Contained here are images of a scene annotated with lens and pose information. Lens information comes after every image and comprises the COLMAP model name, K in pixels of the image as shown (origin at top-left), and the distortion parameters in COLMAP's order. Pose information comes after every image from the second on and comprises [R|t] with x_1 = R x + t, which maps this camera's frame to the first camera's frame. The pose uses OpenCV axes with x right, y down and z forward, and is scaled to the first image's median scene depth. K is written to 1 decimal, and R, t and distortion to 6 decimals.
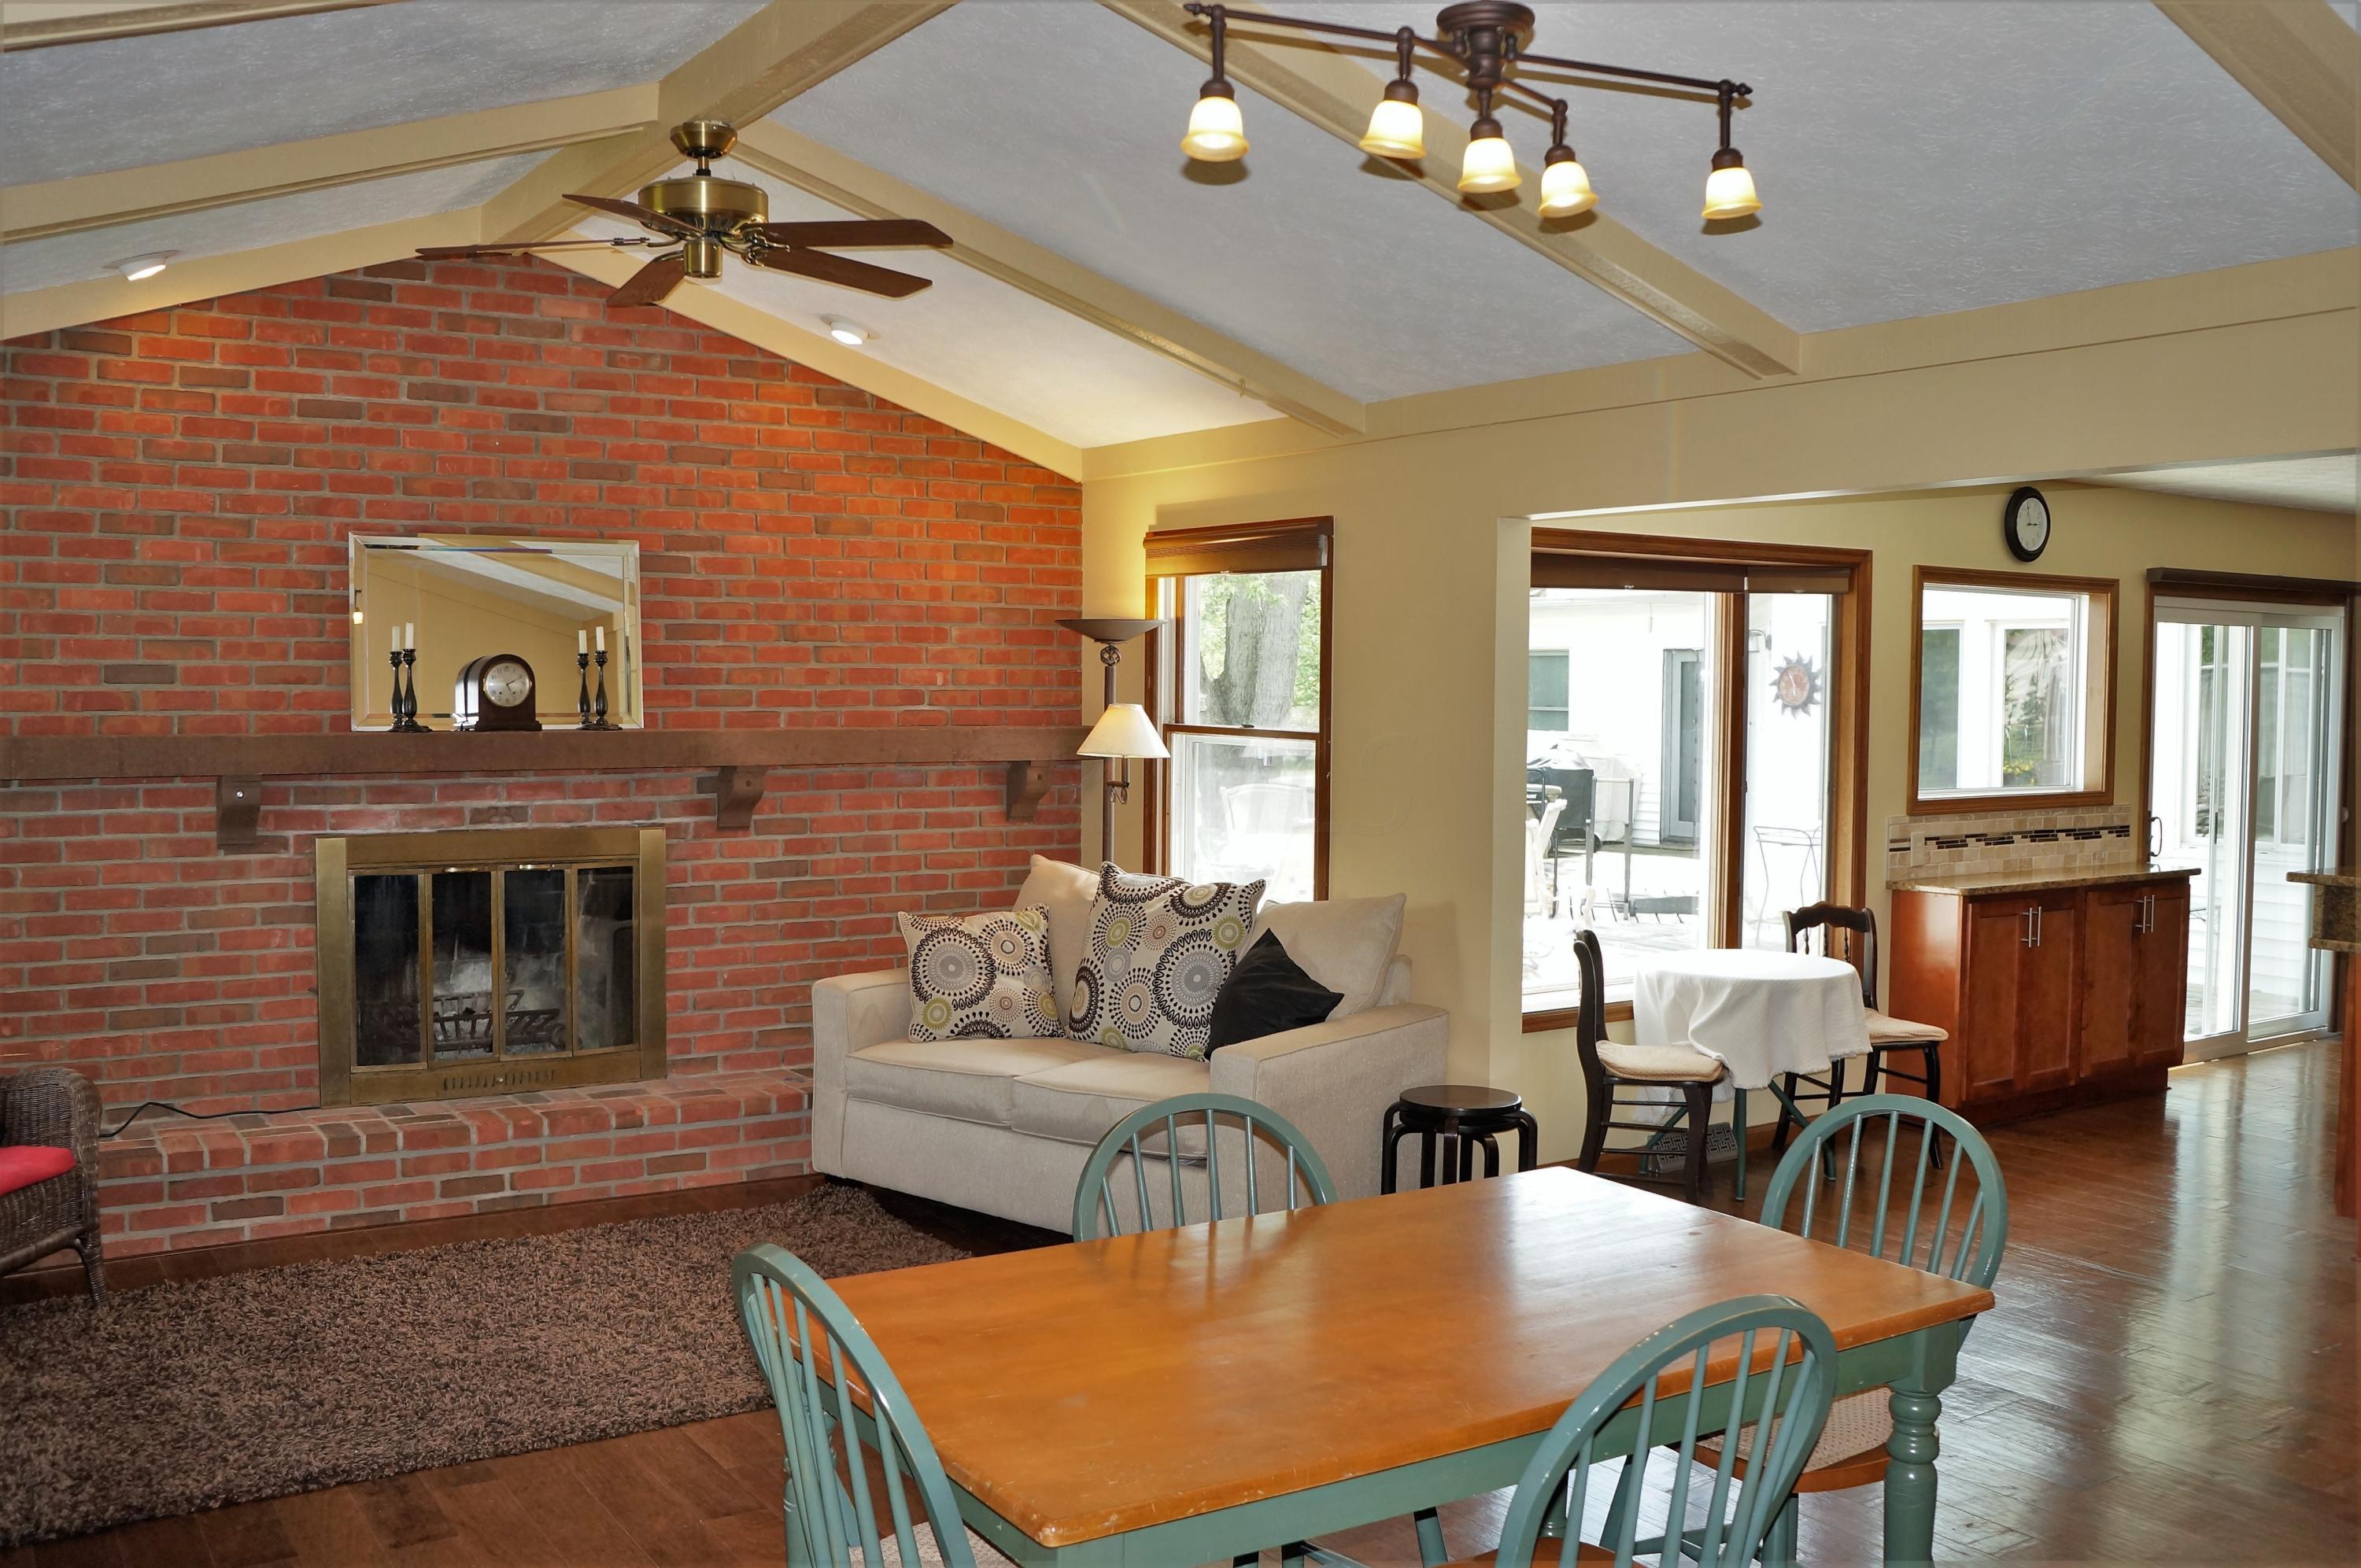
lens RADIAL K [[2087.0, 0, 1158.6], [0, 2087.0, 793.3], [0, 0, 1]] dist [-0.158841, 0.141198]
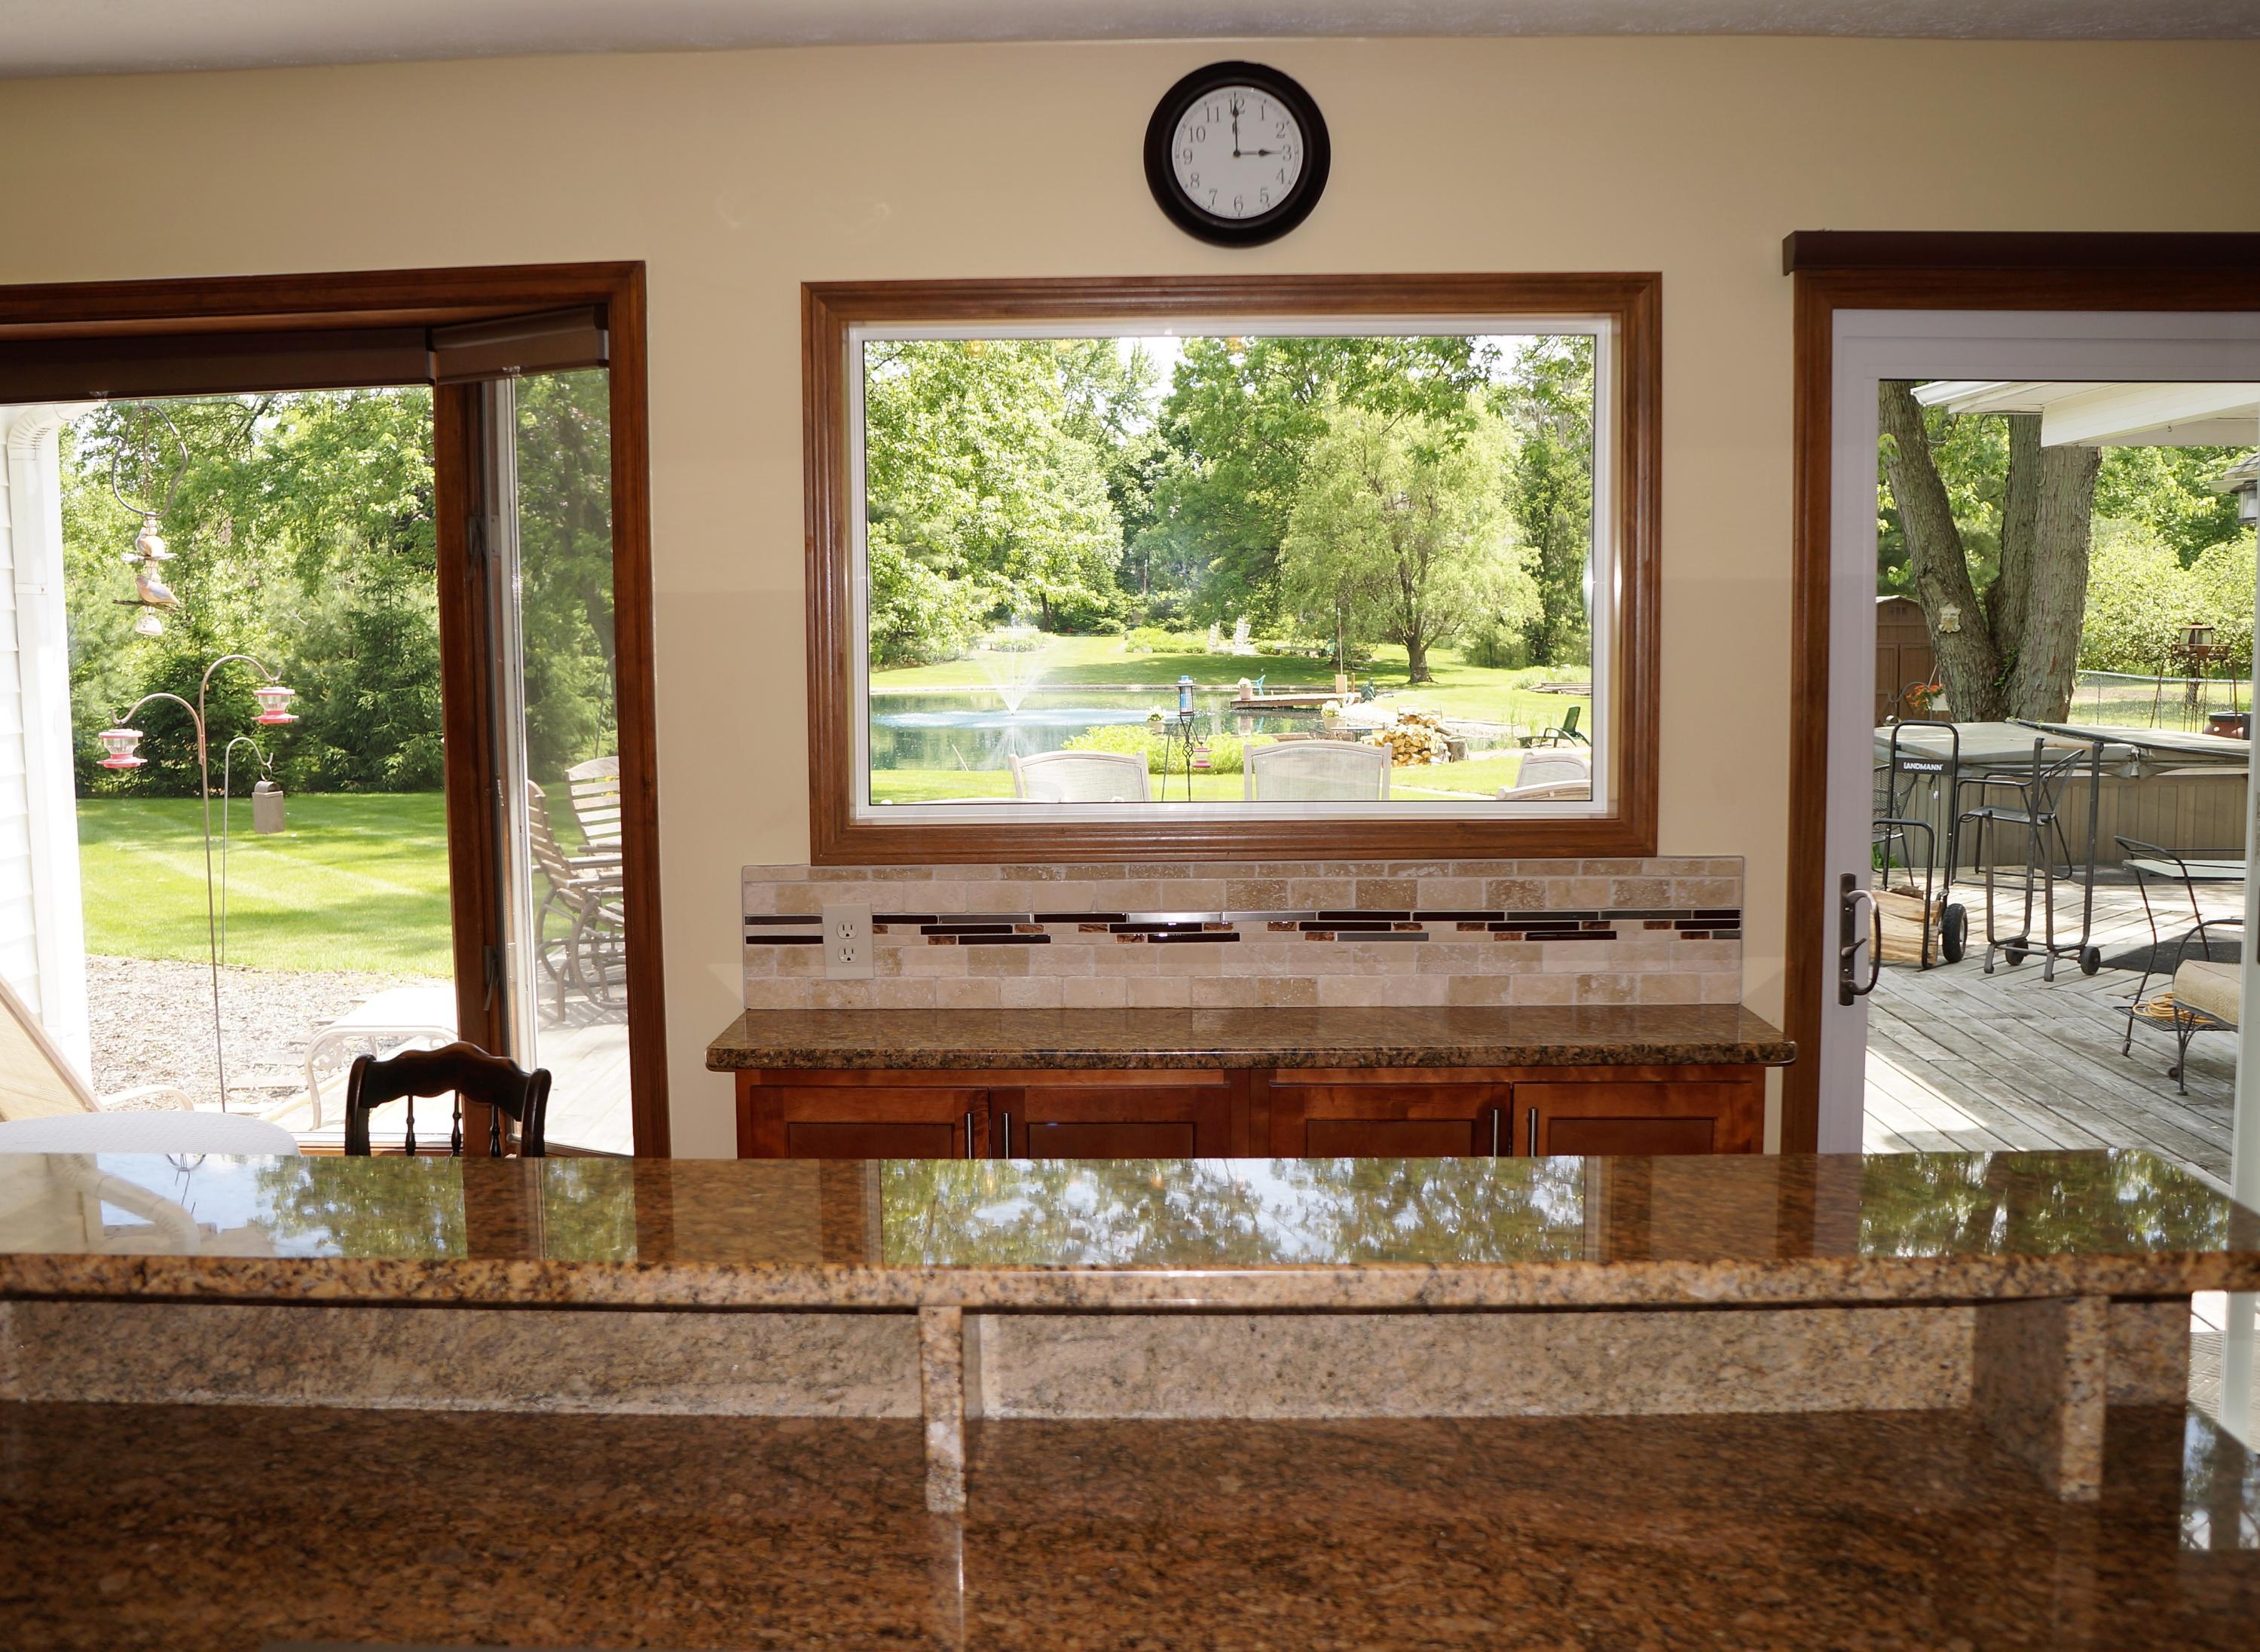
lens RADIAL K [[2234.7, 0, 1129.5], [0, 2234.7, 821.2], [0, 0, 1]] dist [-0.170904, 0.000000]
pose [[0.823568, 0.045838, -0.565363, 0.744590], [-0.016088, 0.998216, 0.057497, -0.028034], [0.566990, -0.038257, 0.822836, 0.705351]]
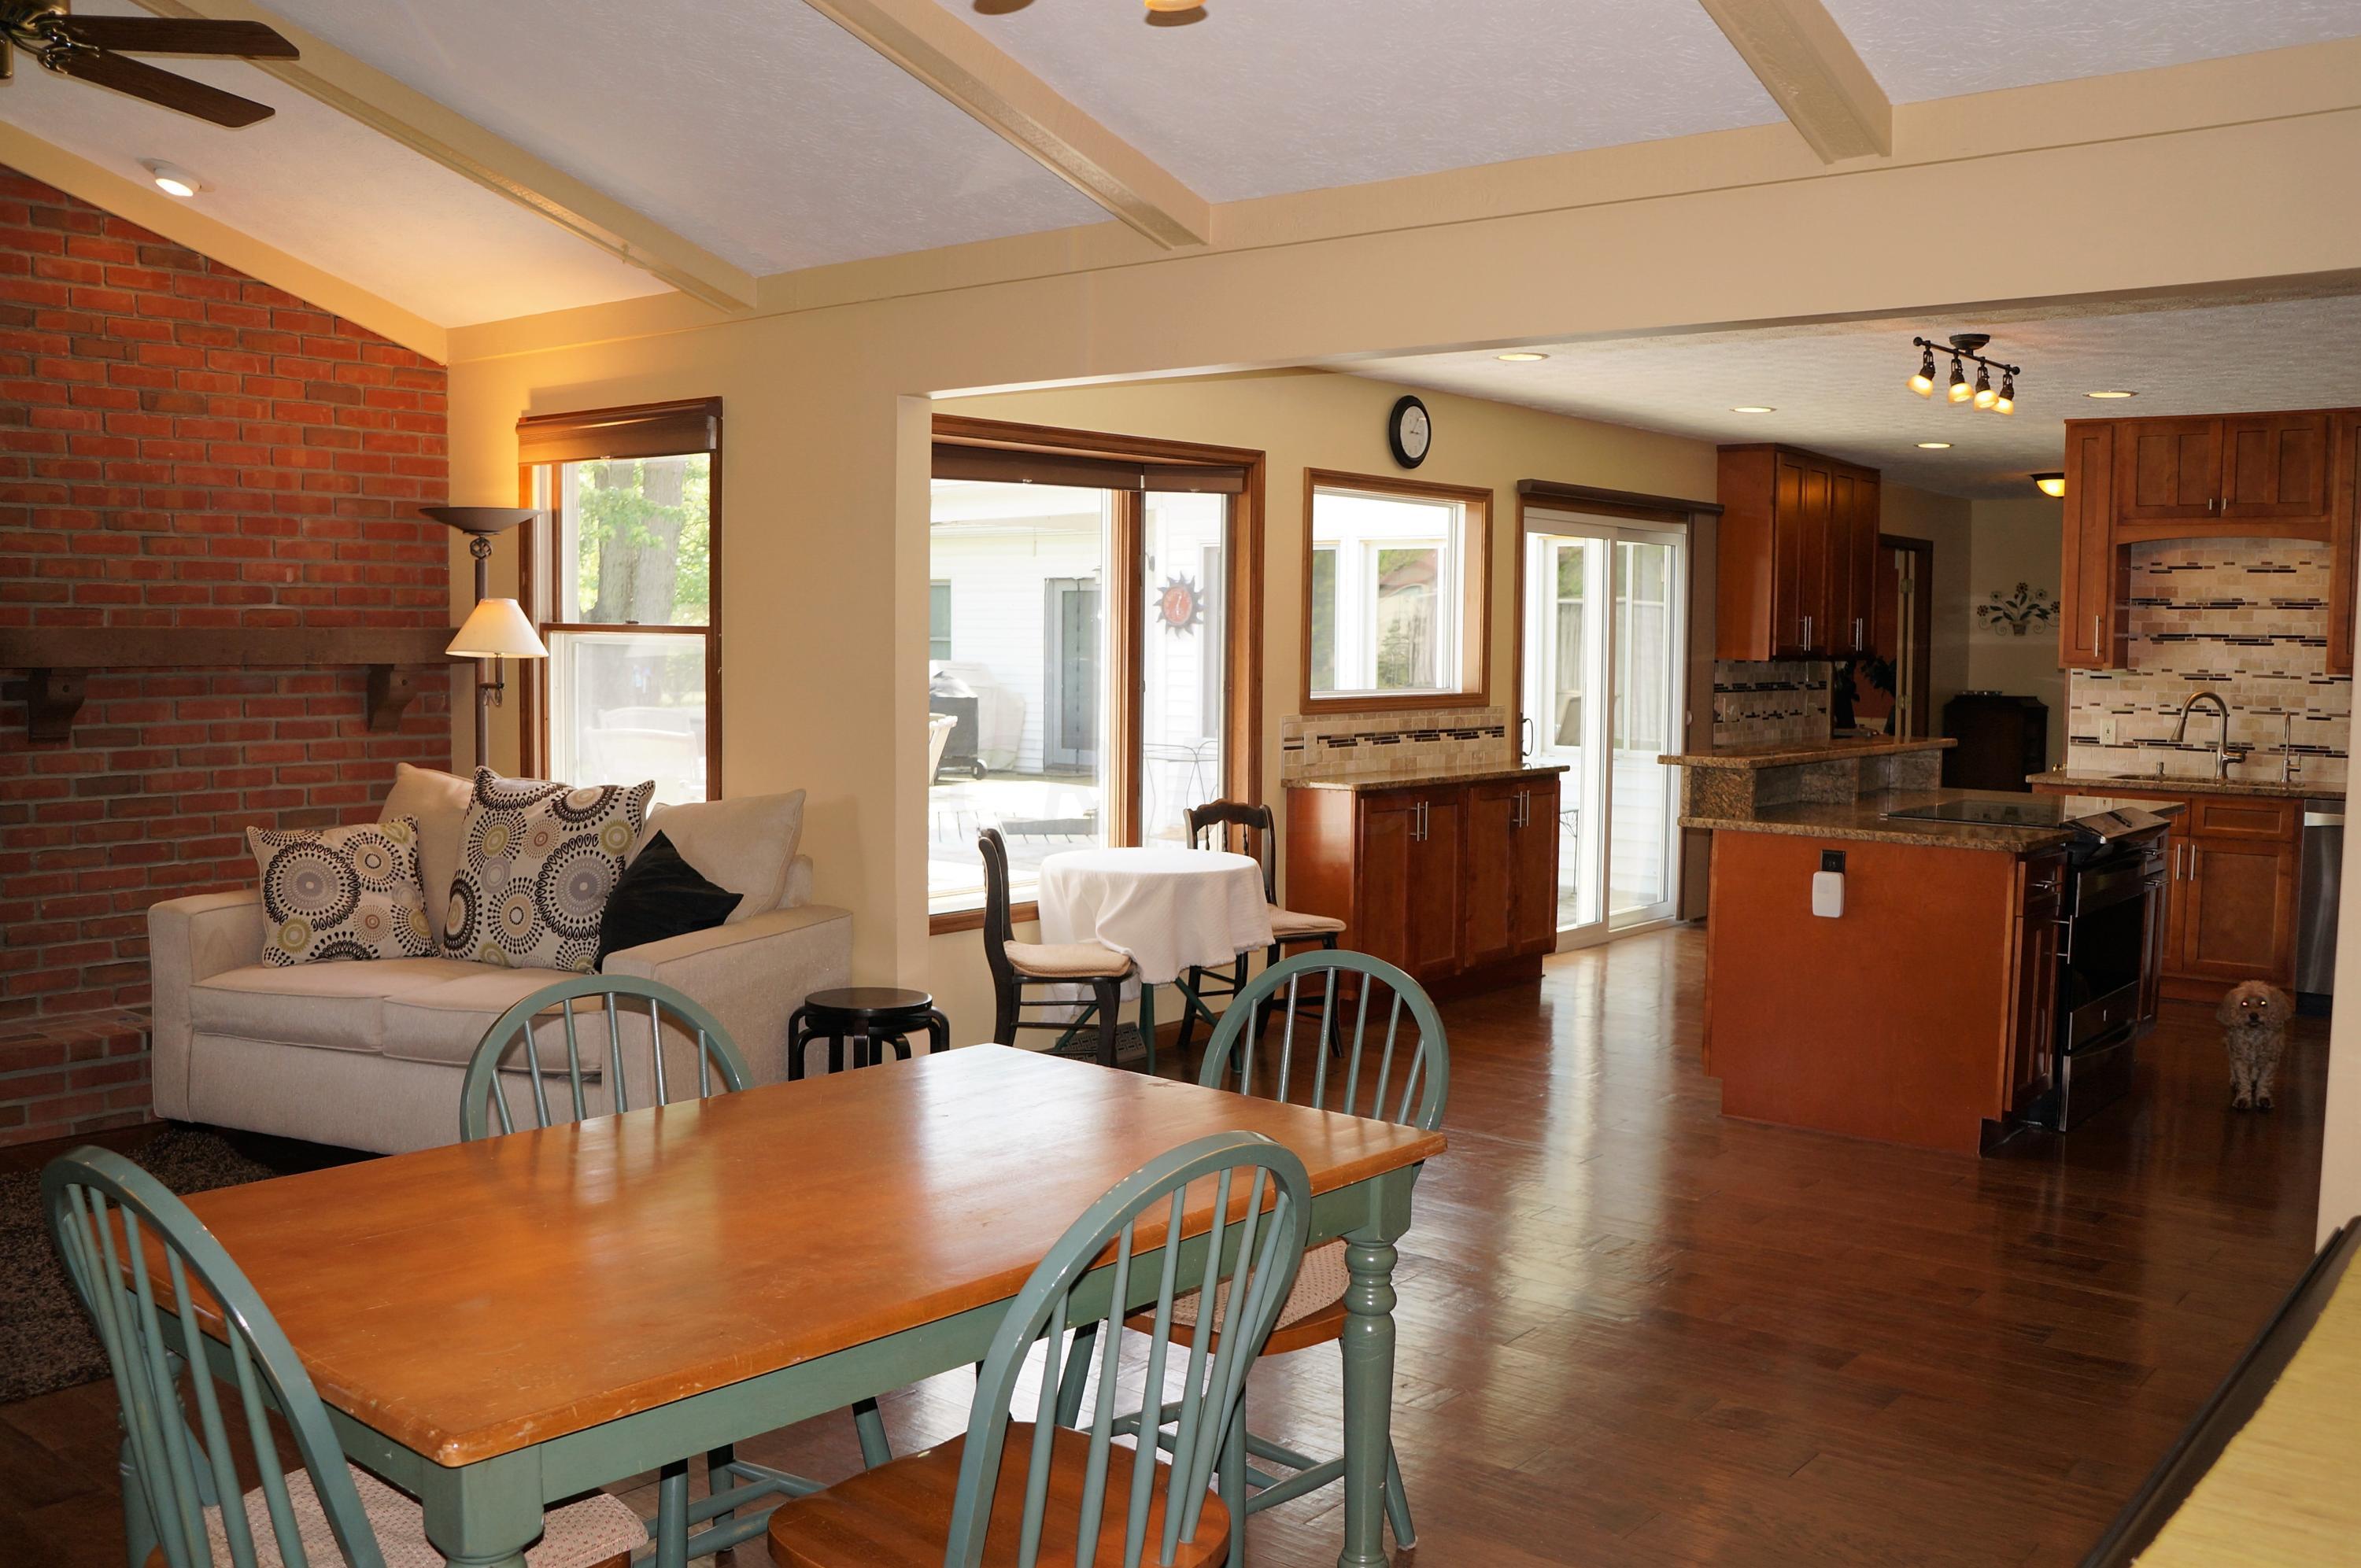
lens RADIAL K [[2087.0, 0, 1174.8], [0, 2087.0, 796.5], [0, 0, 1]] dist [-0.158841, 0.141198]
pose [[0.953960, -0.020994, 0.299200, -0.003848], [0.012373, 0.999453, 0.030679, 0.020624], [-0.299680, -0.025565, 0.953697, 0.035803]]
